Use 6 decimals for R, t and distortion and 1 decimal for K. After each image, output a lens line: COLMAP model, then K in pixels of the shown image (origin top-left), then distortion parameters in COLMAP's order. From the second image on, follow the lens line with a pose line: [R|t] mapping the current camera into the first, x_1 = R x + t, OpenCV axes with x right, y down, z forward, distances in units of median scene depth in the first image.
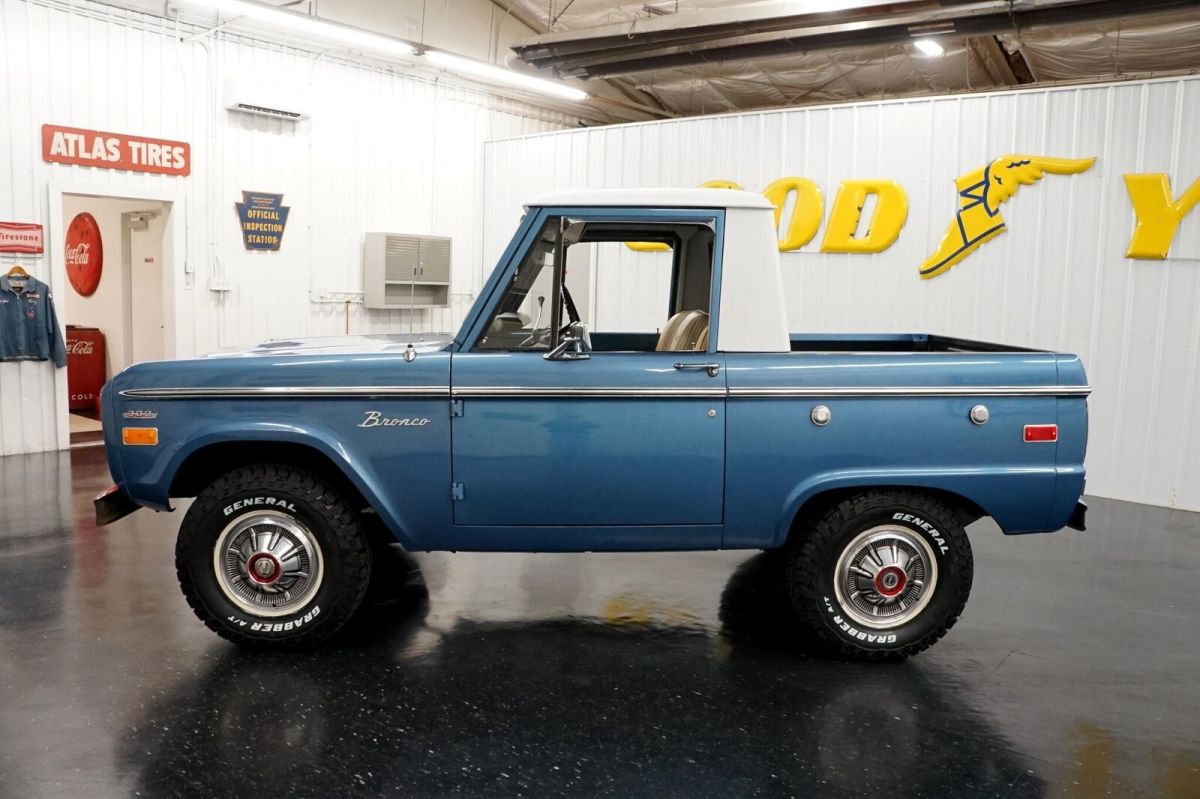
lens RADIAL K [[938.6, 0, 612.0], [0, 938.6, 400.8], [0, 0, 1]] dist [-0.176992, 0.124972]
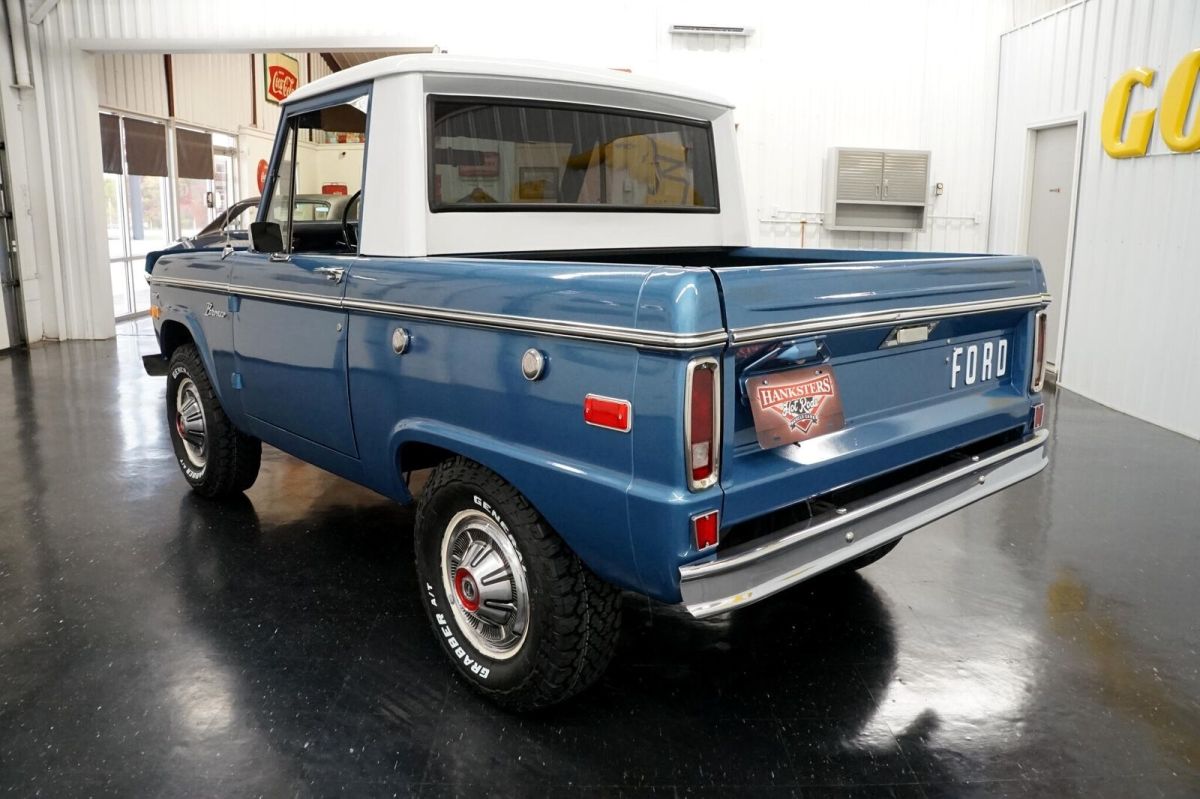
lens RADIAL K [[938.6, 0, 618.9], [0, 938.6, 400.7], [0, 0, 1]] dist [-0.176992, 0.124972]
pose [[0.644973, 0.138411, -0.751567, 0.436347], [-0.086298, 0.990362, 0.108330, -0.015977], [0.759317, -0.005011, 0.650701, 0.308484]]
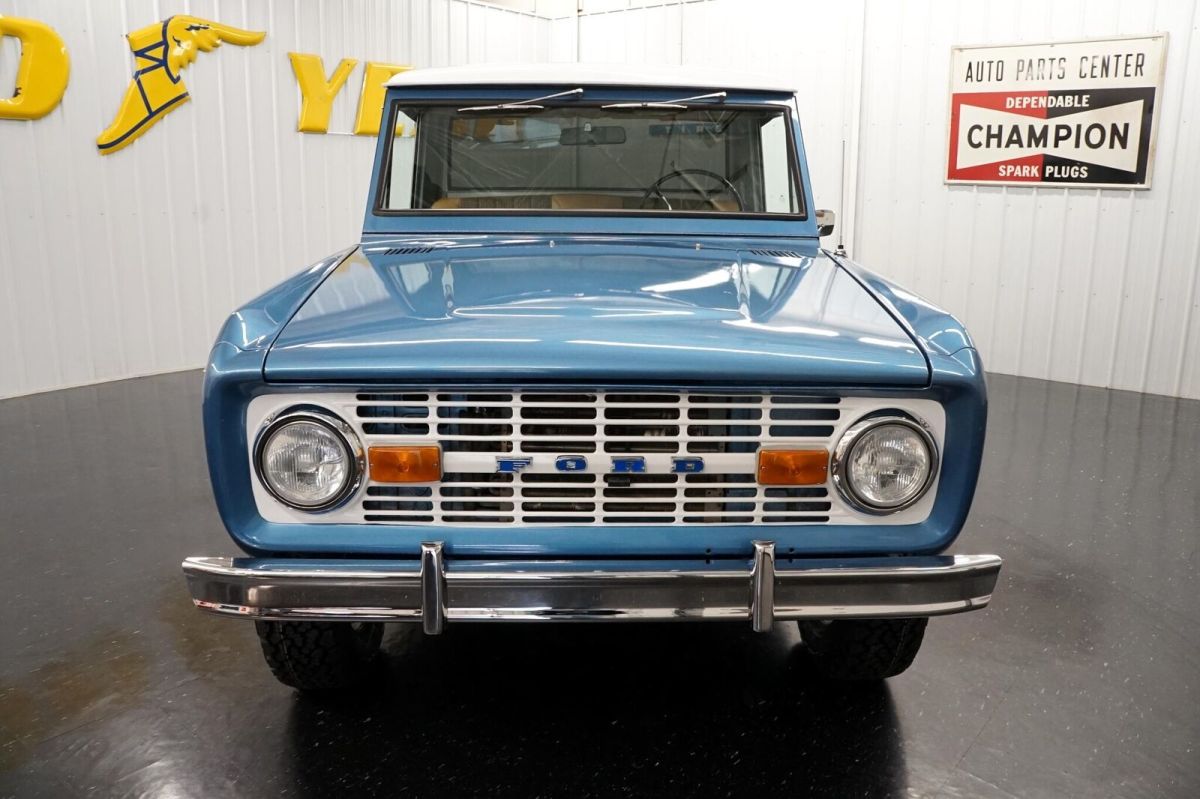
lens RADIAL K [[938.6, 0, 616.1], [0, 938.6, 413.8], [0, 0, 1]] dist [-0.176992, 0.124972]
pose [[-0.000767, -0.266344, 0.963878, -0.526678], [0.104725, 0.958556, 0.264957, -0.077030], [-0.994501, 0.101146, 0.027158, 0.574123]]
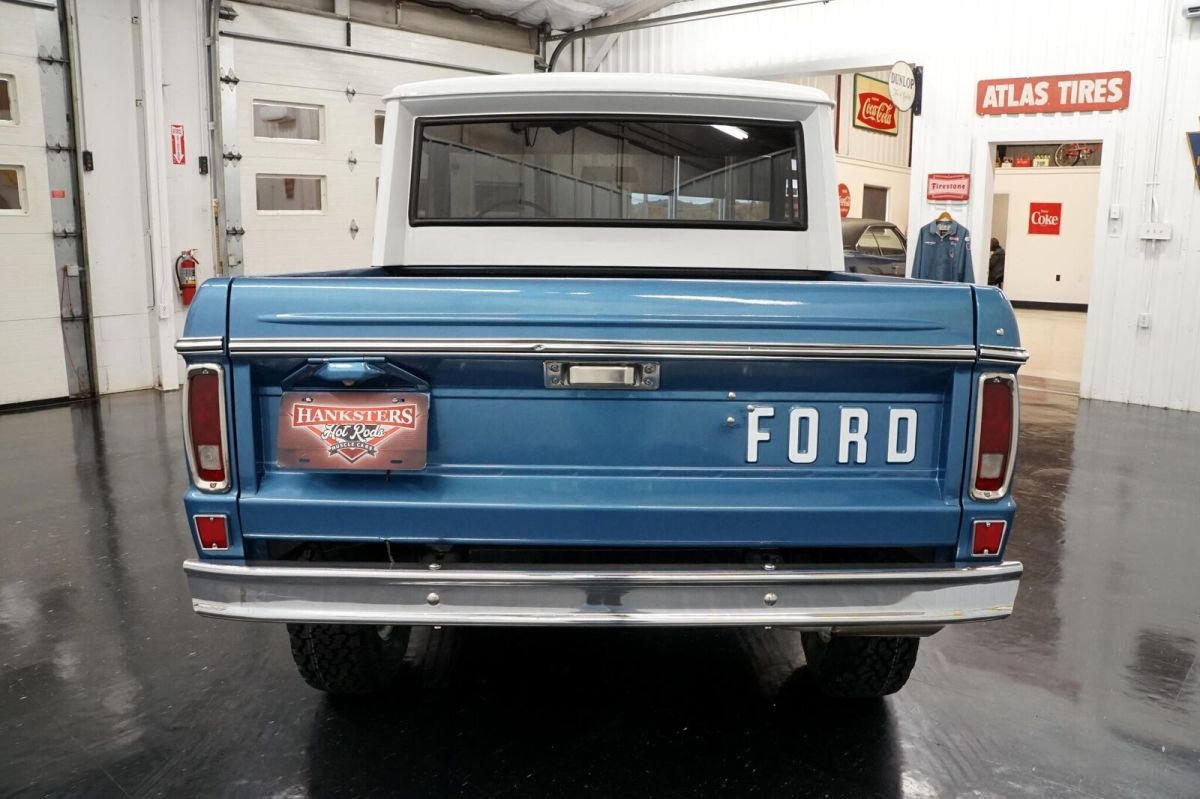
lens RADIAL K [[938.6, 0, 616.8], [0, 938.6, 410.2], [0, 0, 1]] dist [-0.176992, 0.124972]
pose [[-0.028538, 0.168234, -0.985334, 0.509119], [-0.130798, 0.976632, 0.170536, -0.047714], [0.990998, 0.133747, -0.005866, 0.607297]]
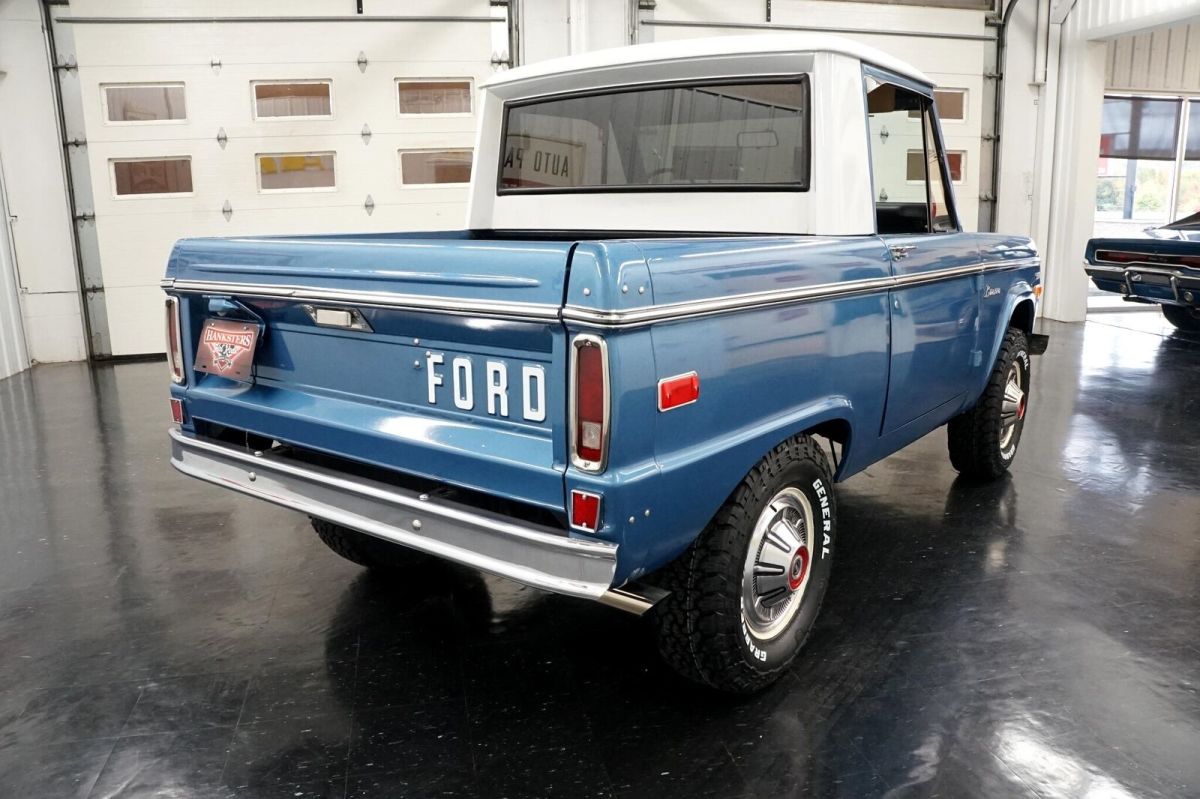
lens RADIAL K [[938.6, 0, 614.2], [0, 938.6, 409.2], [0, 0, 1]] dist [-0.176992, 0.124972]
pose [[-0.624409, 0.157035, -0.765149, 0.439387], [-0.096147, 0.956680, 0.274806, -0.078146], [0.775157, 0.245158, -0.582262, 0.864371]]
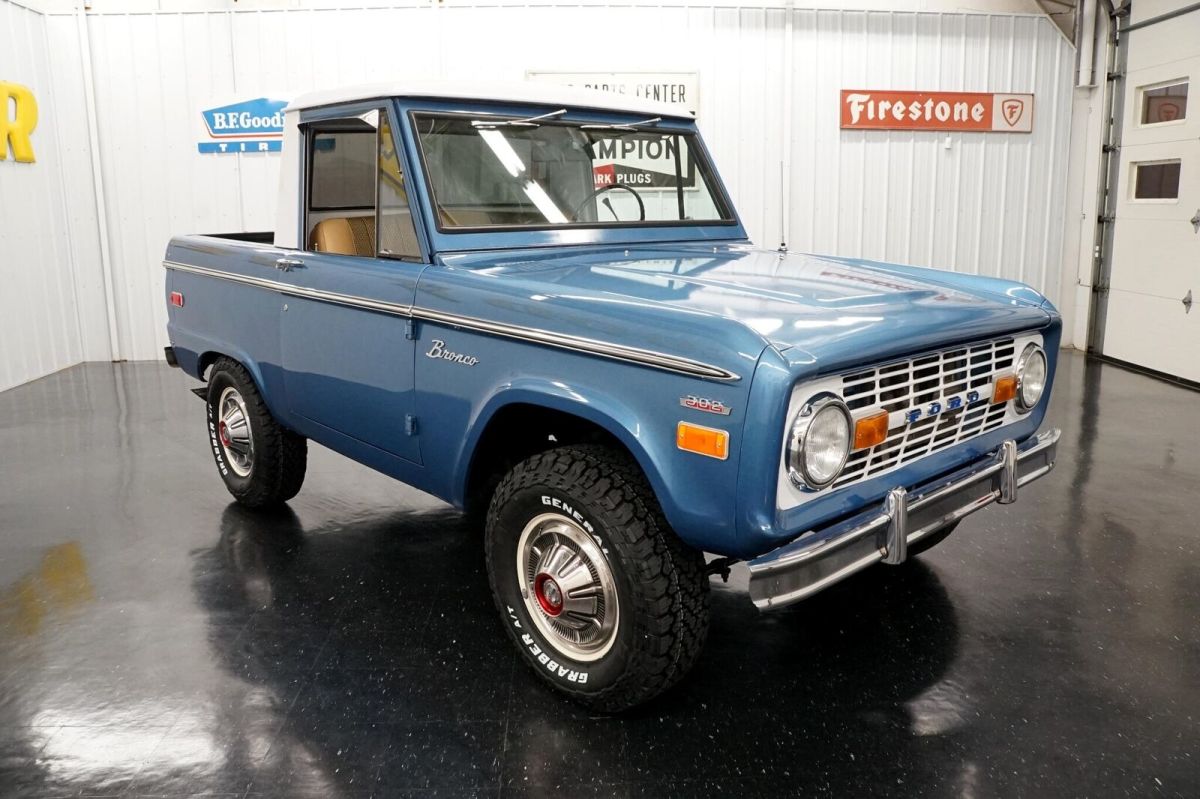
lens RADIAL K [[938.6, 0, 616.8], [0, 938.6, 411.8], [0, 0, 1]] dist [-0.176992, 0.124972]
pose [[-0.661291, -0.191187, 0.725356, -0.447380], [0.071721, 0.946430, 0.314843, -0.111691], [-0.746693, 0.260226, -0.612154, 0.899830]]
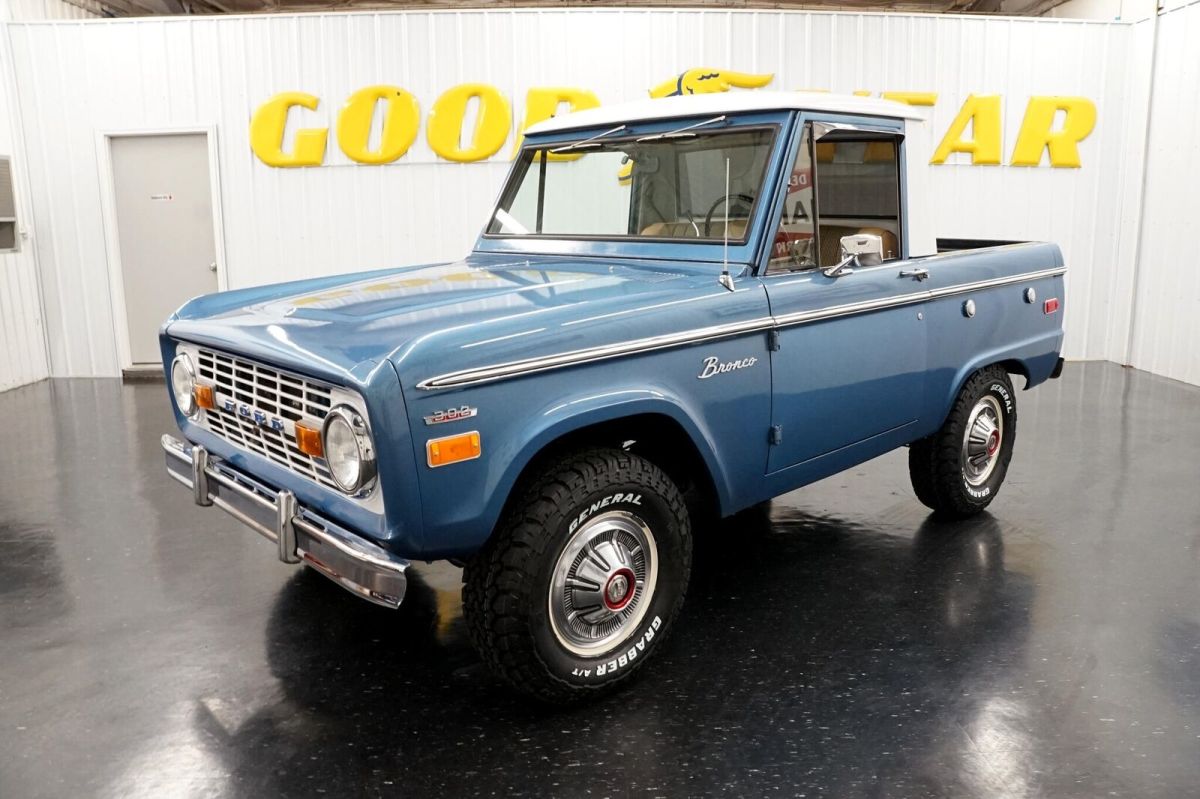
lens RADIAL K [[938.6, 0, 608.2], [0, 938.6, 405.9], [0, 0, 1]] dist [-0.176992, 0.124972]
pose [[0.761515, -0.169197, 0.625673, -0.396700], [0.108912, 0.985004, 0.133809, -0.030708], [-0.638931, -0.033754, 0.768523, 0.204434]]
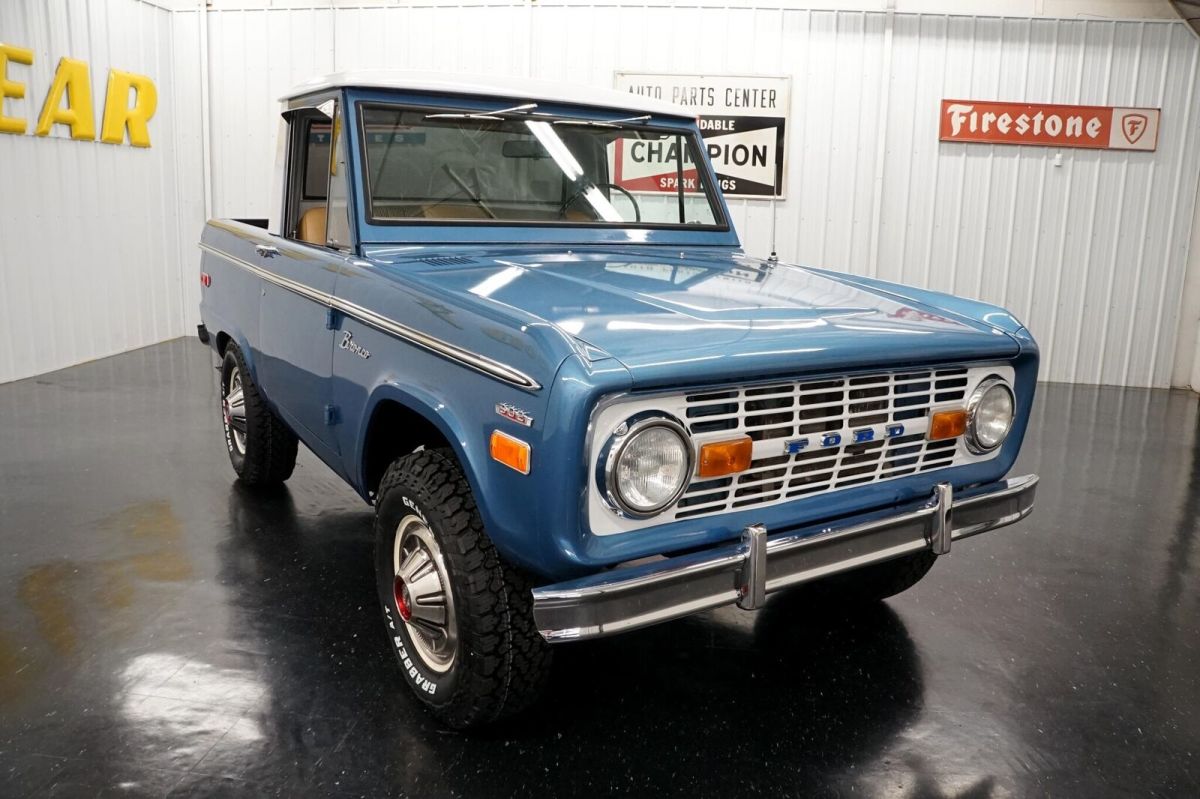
lens RADIAL K [[938.6, 0, 613.2], [0, 938.6, 409.1], [0, 0, 1]] dist [-0.176992, 0.124972]
pose [[-0.517763, -0.228317, 0.824495, -0.491094], [0.049719, 0.954072, 0.295421, -0.100106], [-0.854078, 0.193951, -0.482632, 0.807293]]
